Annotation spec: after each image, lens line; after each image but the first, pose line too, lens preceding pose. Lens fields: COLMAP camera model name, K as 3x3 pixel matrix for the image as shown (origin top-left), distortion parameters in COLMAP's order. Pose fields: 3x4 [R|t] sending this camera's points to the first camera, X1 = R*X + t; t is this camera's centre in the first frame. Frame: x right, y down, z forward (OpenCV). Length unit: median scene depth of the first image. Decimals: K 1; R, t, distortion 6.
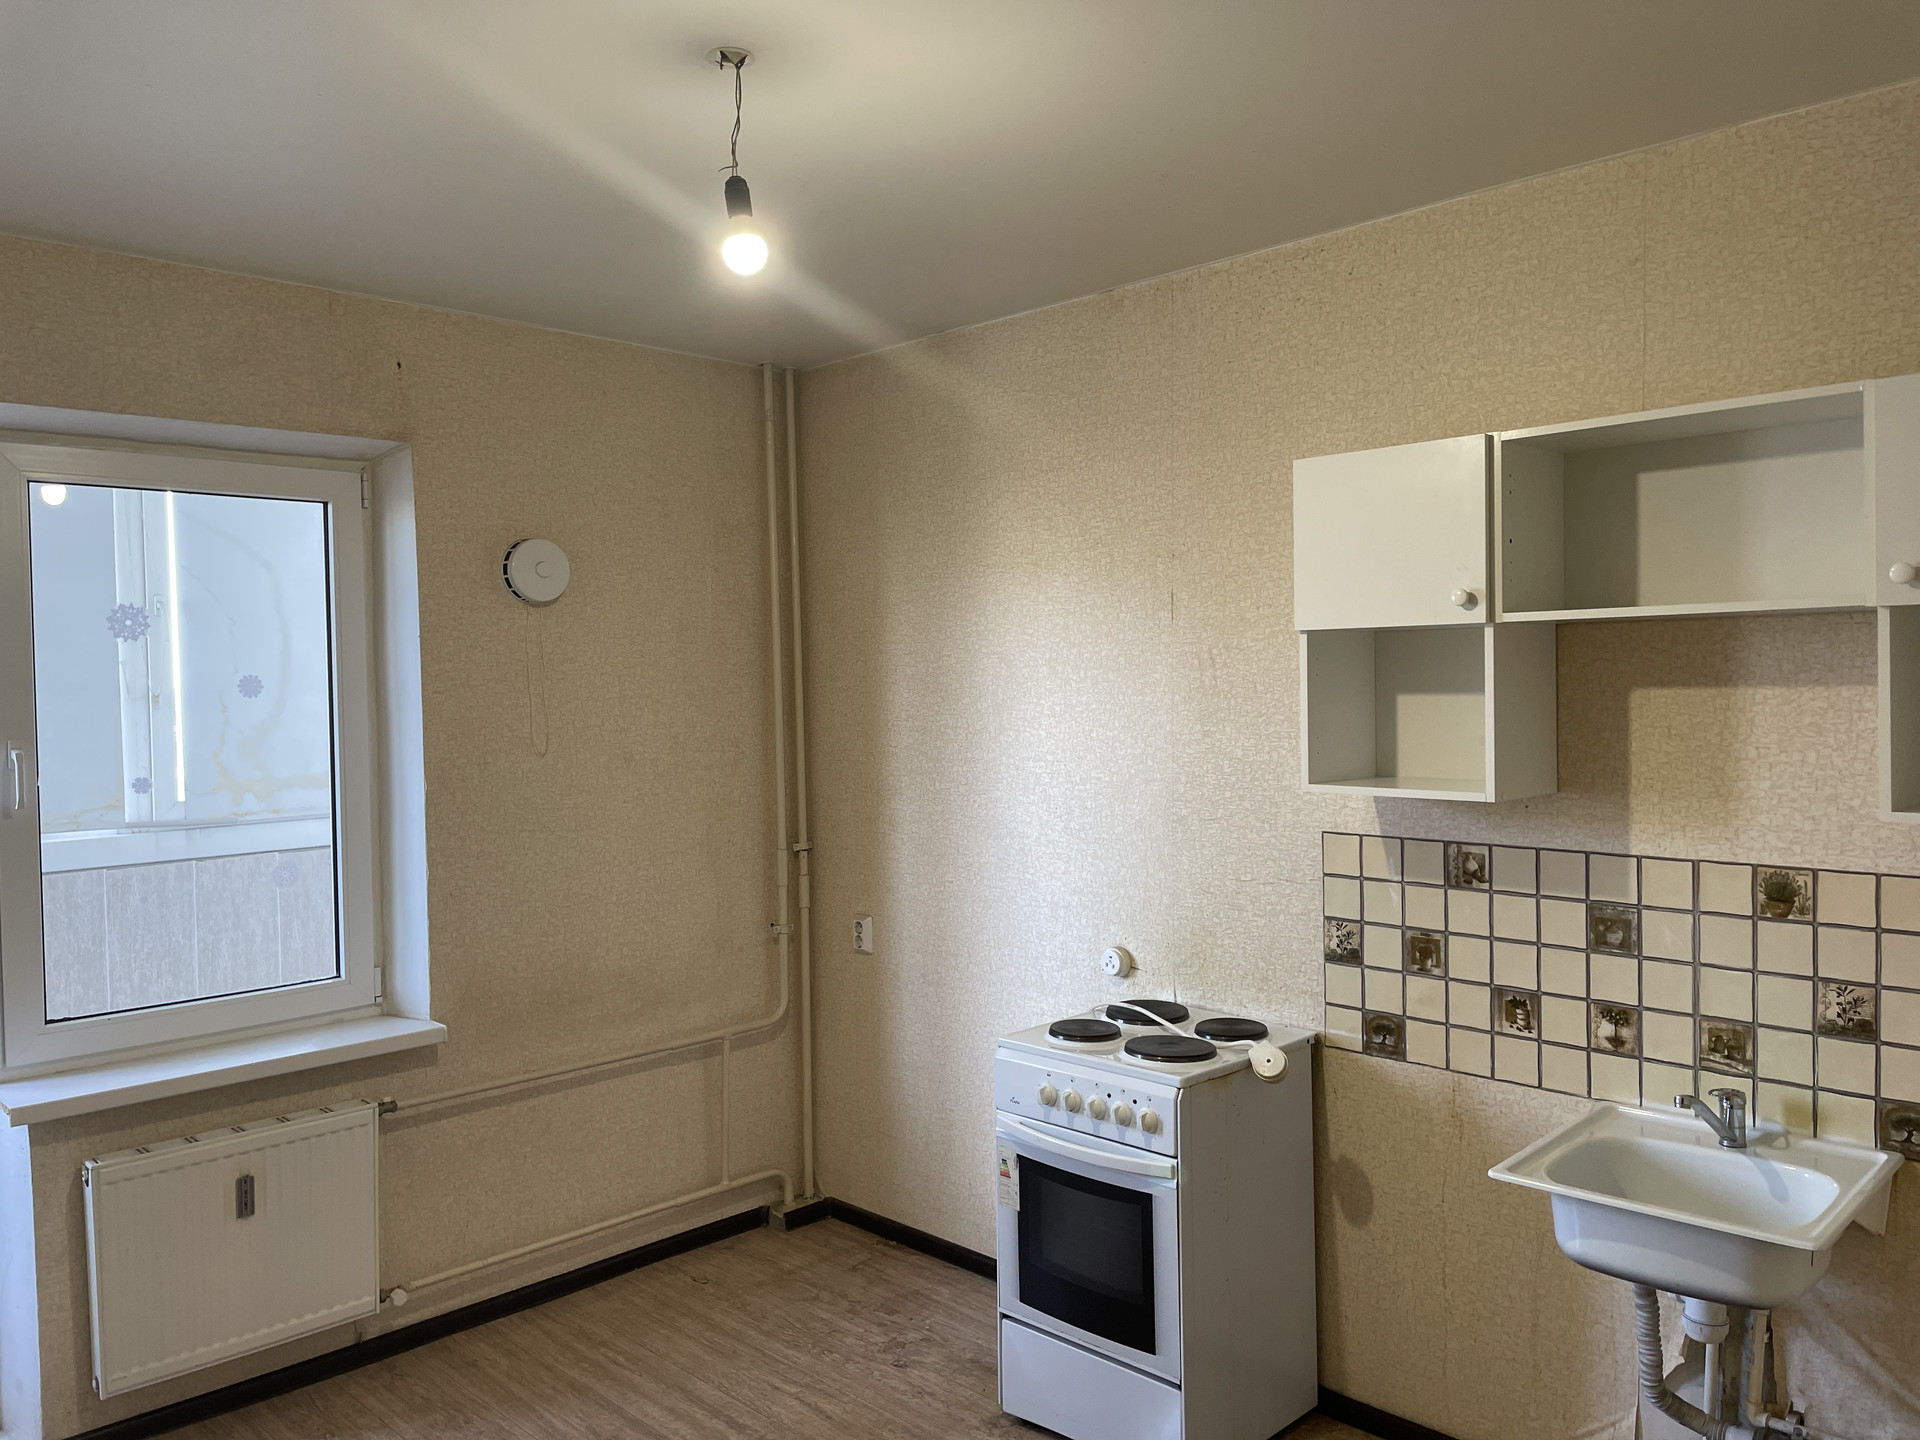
lens RADIAL K [[1461.0, 0, 960.0], [0, 1461.0, 720.0], [0, 0, 1]] dist [0.006036, 0.001922]
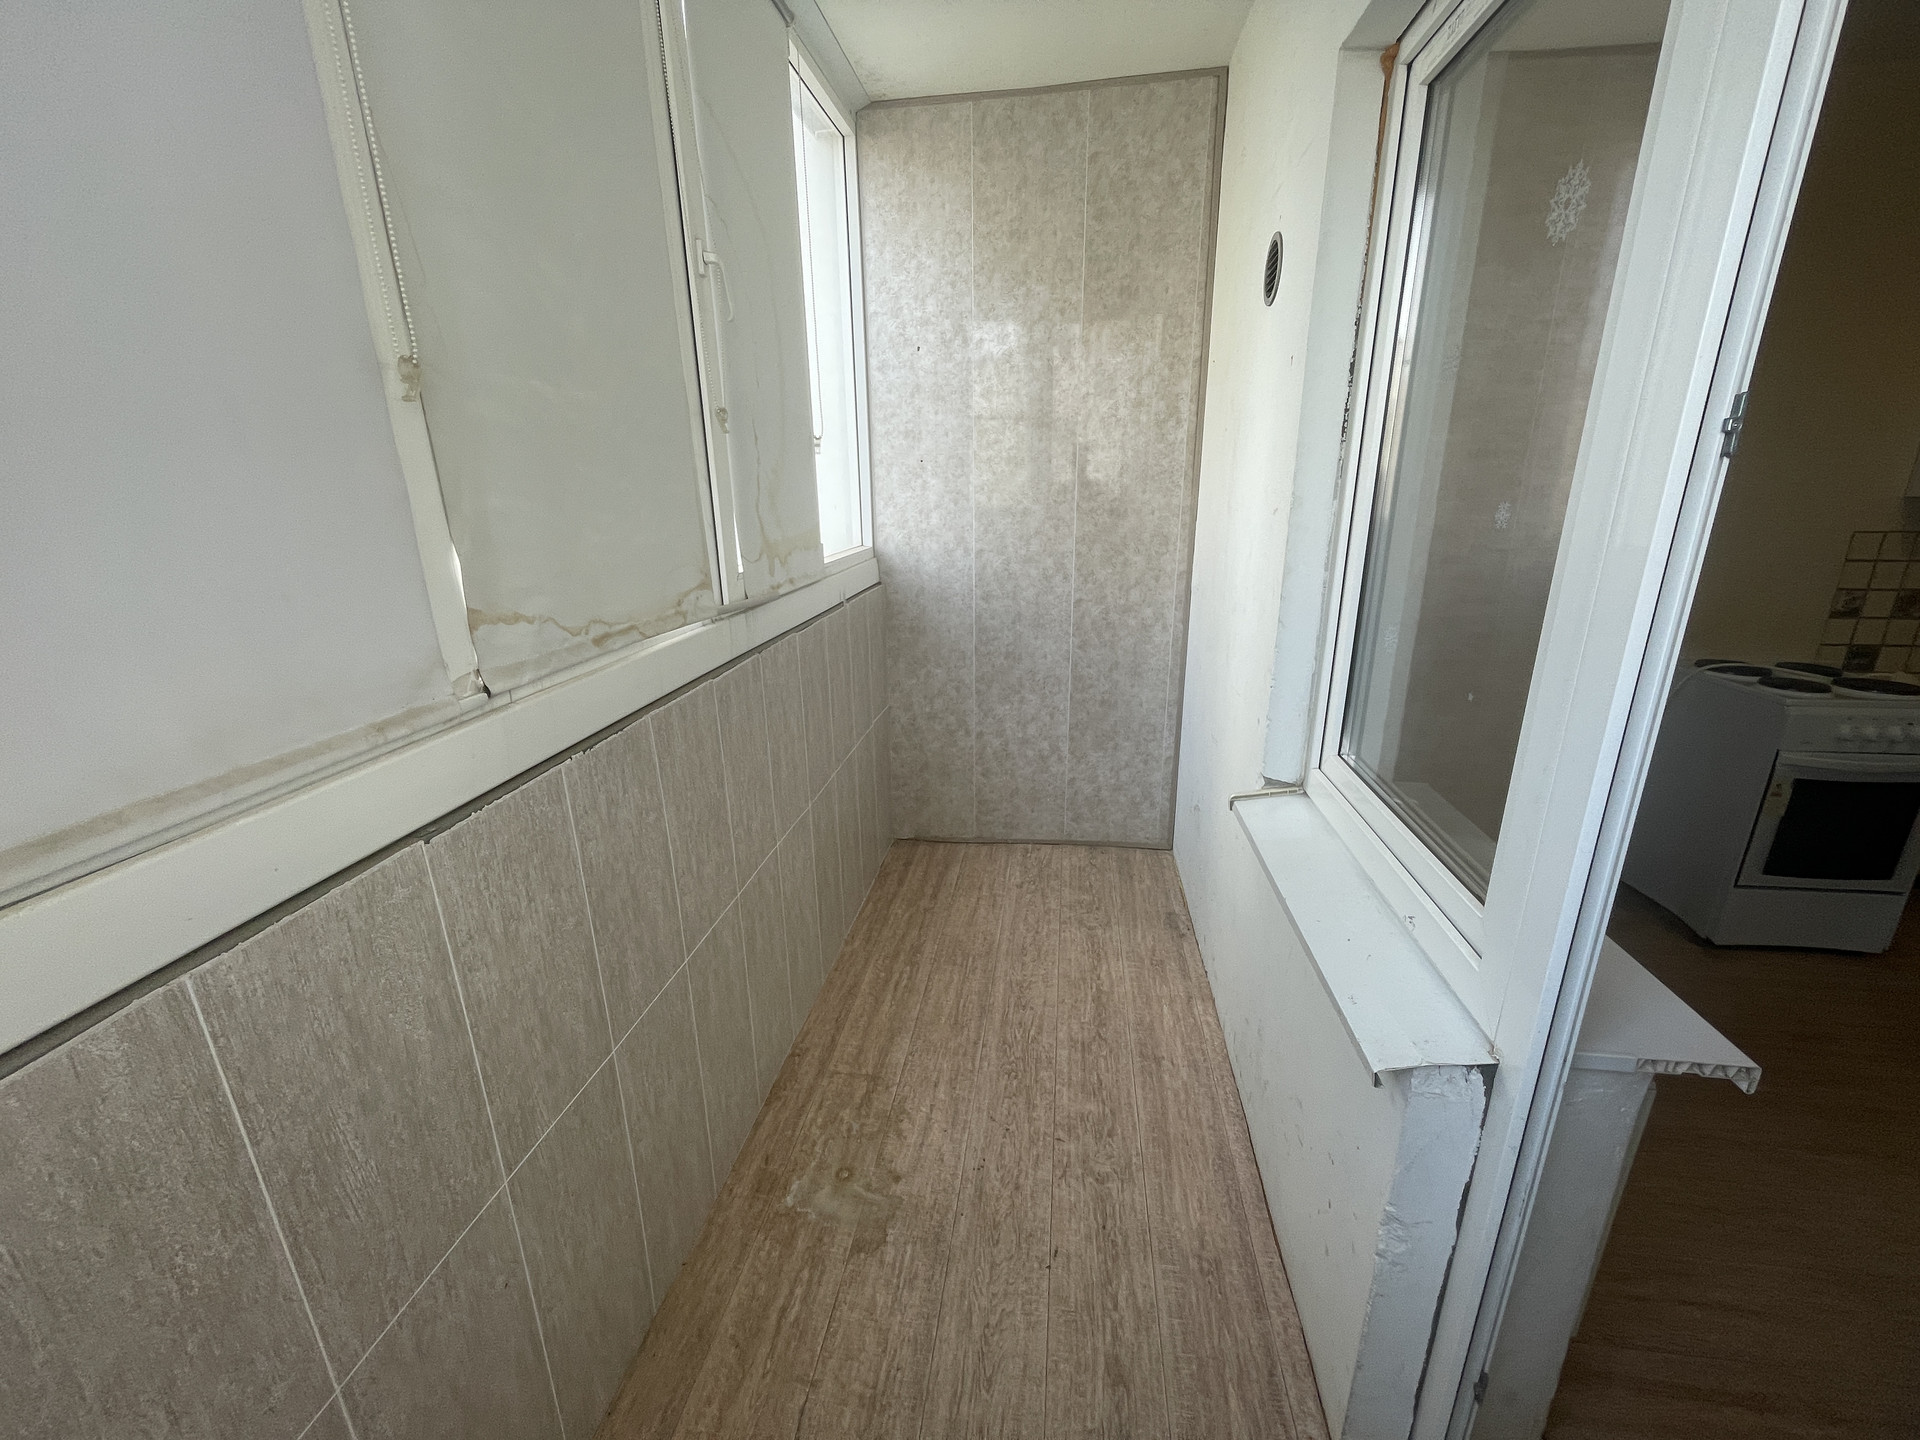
lens RADIAL K [[777.3, 0, 960.0], [0, 777.3, 720.0], [0, 0, 1]] dist [0.000911, 0.000093]
pose [[0.811120, -0.170060, 0.559611, -0.991921], [0.017995, 0.963599, 0.266744, 0.033159], [-0.584603, -0.206291, 0.784655, 0.878158]]
